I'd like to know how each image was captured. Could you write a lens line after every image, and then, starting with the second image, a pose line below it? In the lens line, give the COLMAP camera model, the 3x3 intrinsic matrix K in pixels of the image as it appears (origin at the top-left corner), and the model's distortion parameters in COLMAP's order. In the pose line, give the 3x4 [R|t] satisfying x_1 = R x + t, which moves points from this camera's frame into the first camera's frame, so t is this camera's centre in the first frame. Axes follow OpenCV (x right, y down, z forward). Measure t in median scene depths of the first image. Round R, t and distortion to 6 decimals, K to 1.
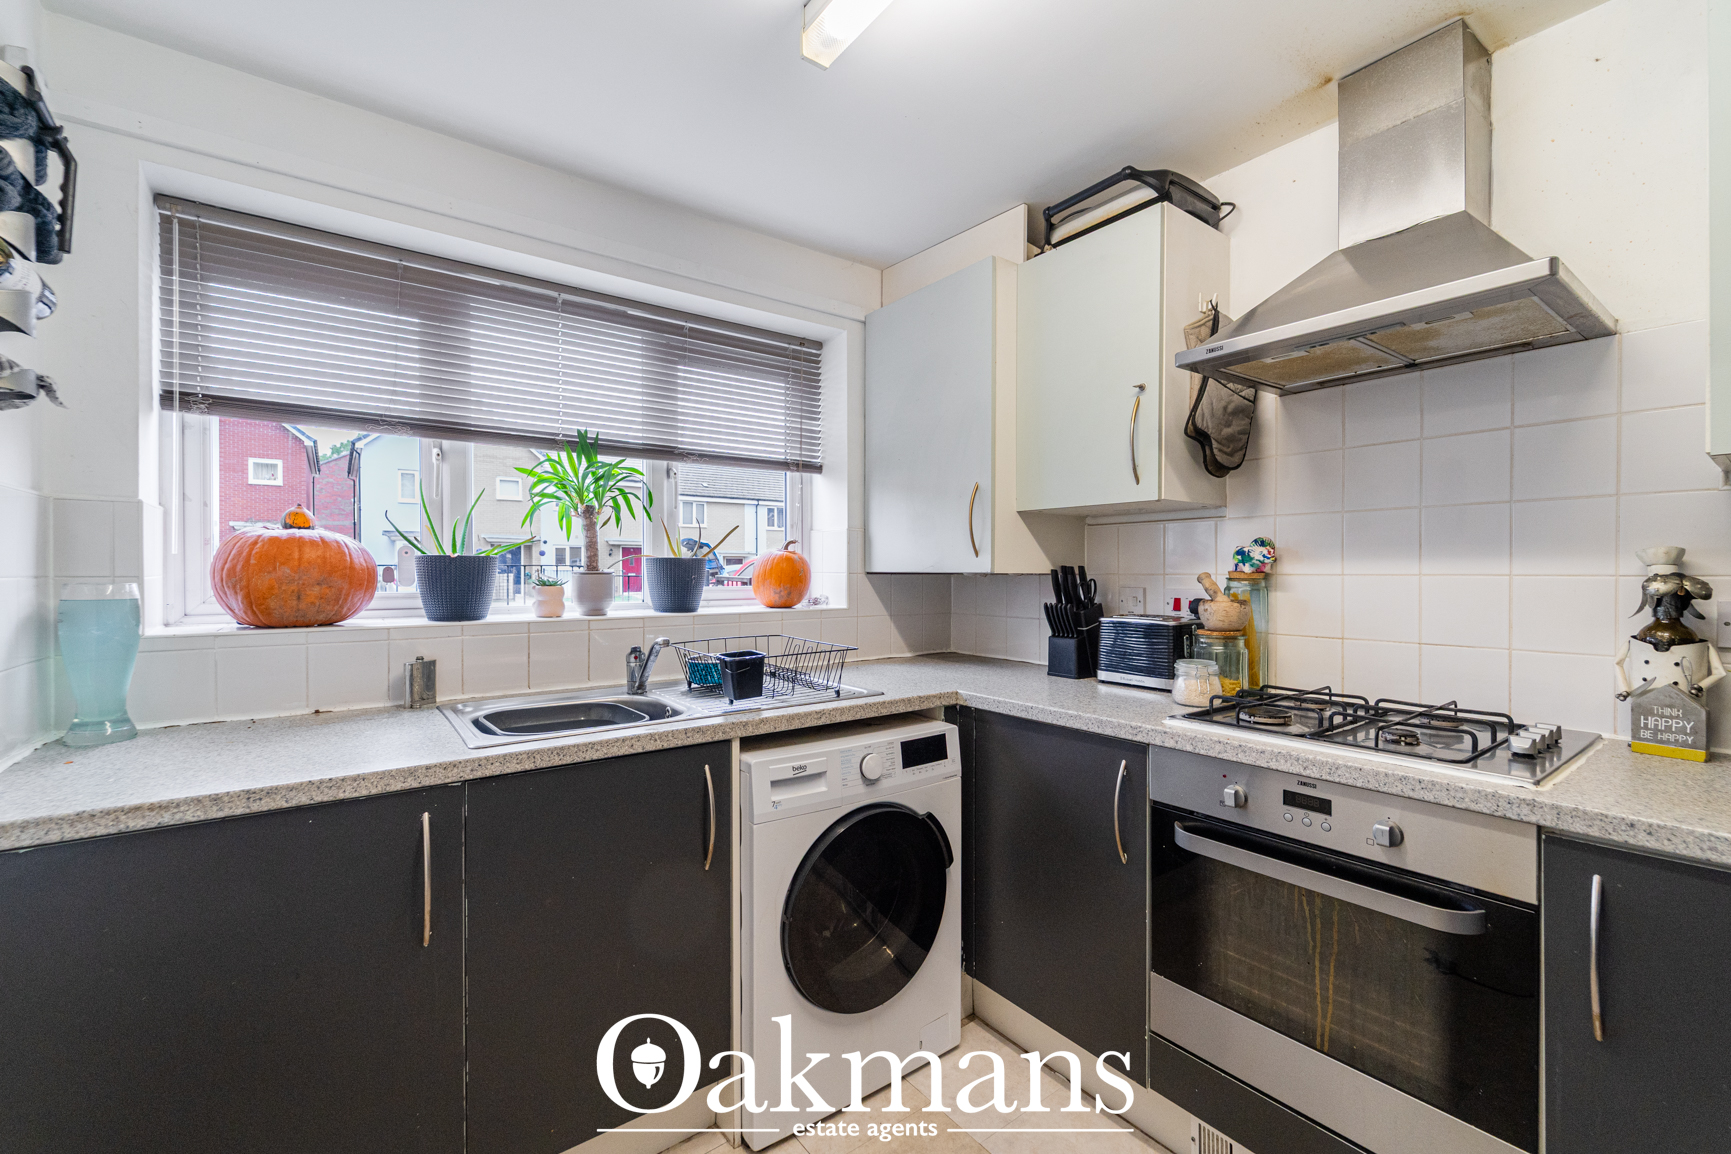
lens RADIAL K [[716.7, 0, 861.4], [0, 716.7, 576.0], [0, 0, 1]] dist [0.003236, -0.002609]
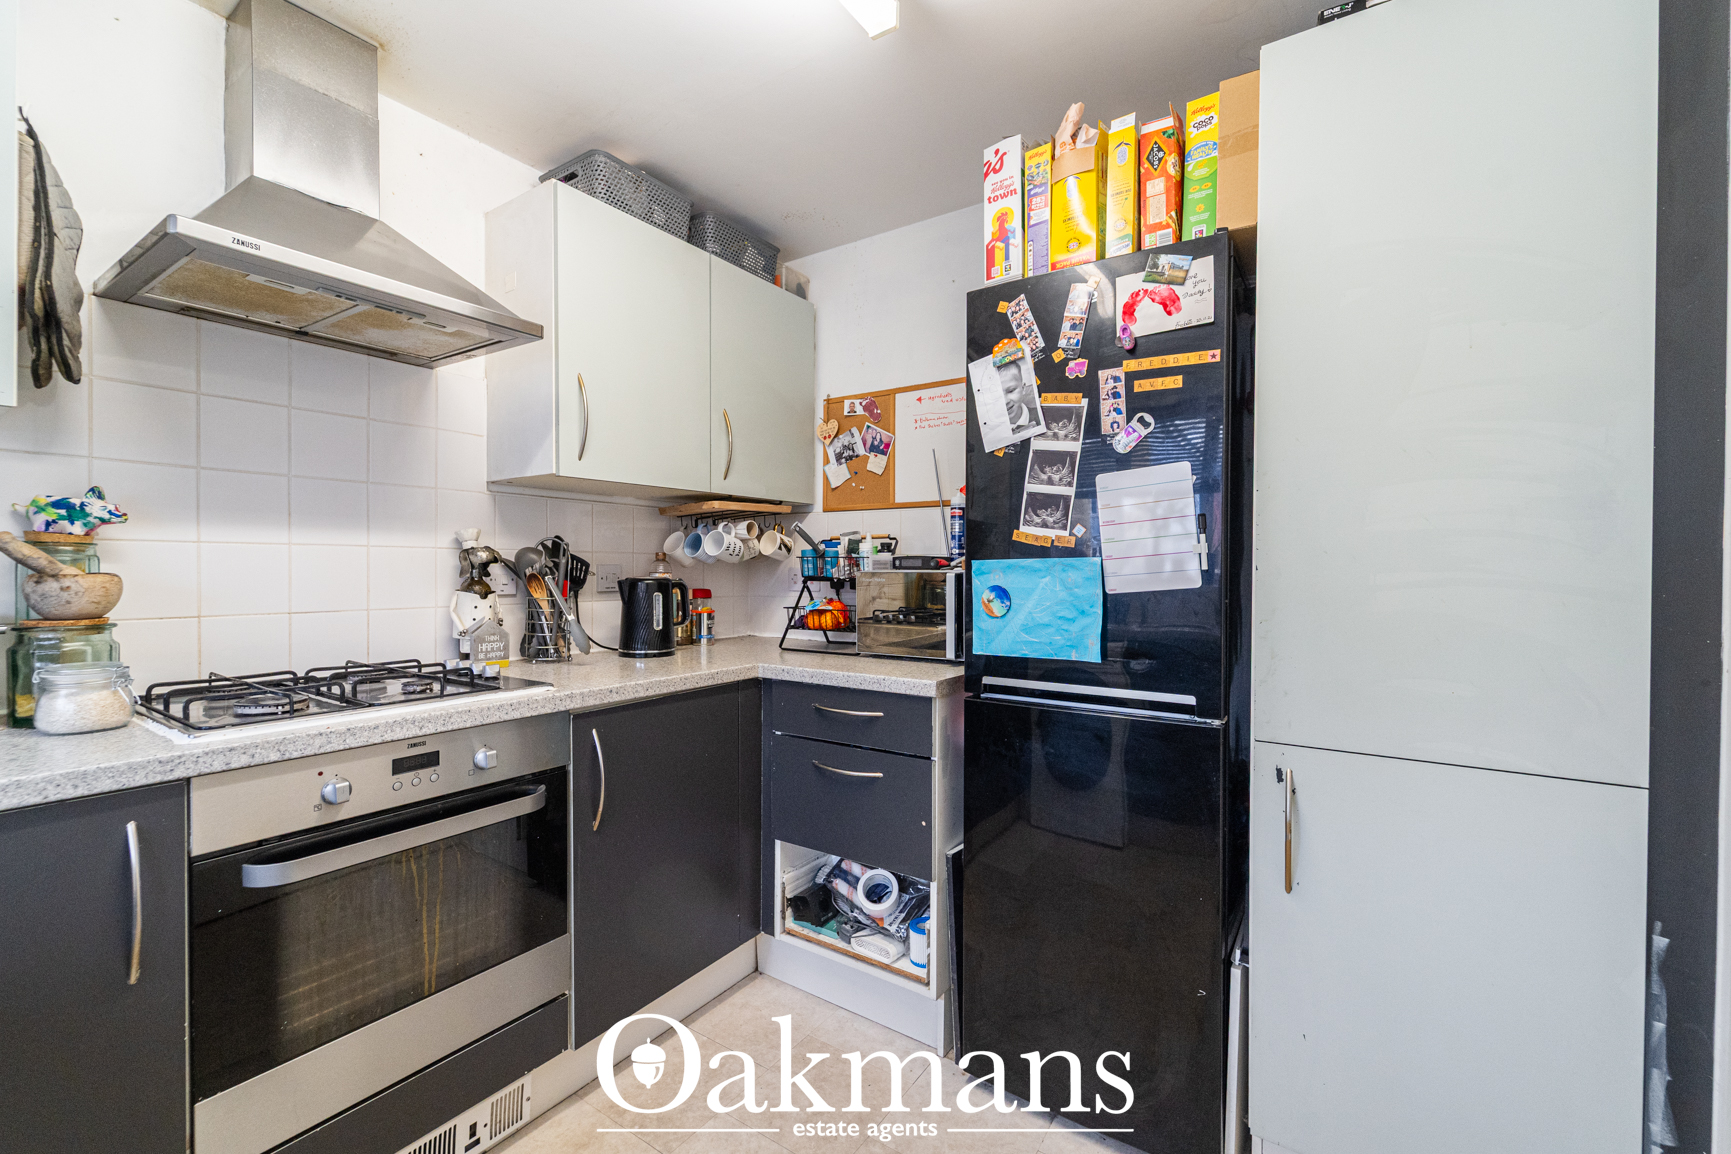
lens RADIAL K [[716.7, 0, 862.7], [0, 716.7, 574.3], [0, 0, 1]] dist [0.003236, -0.002609]
pose [[-0.318303, -0.008343, 0.947952, -0.454954], [0.000236, 0.999961, 0.008880, 0.034637], [-0.947989, 0.003050, -0.318288, 0.611654]]
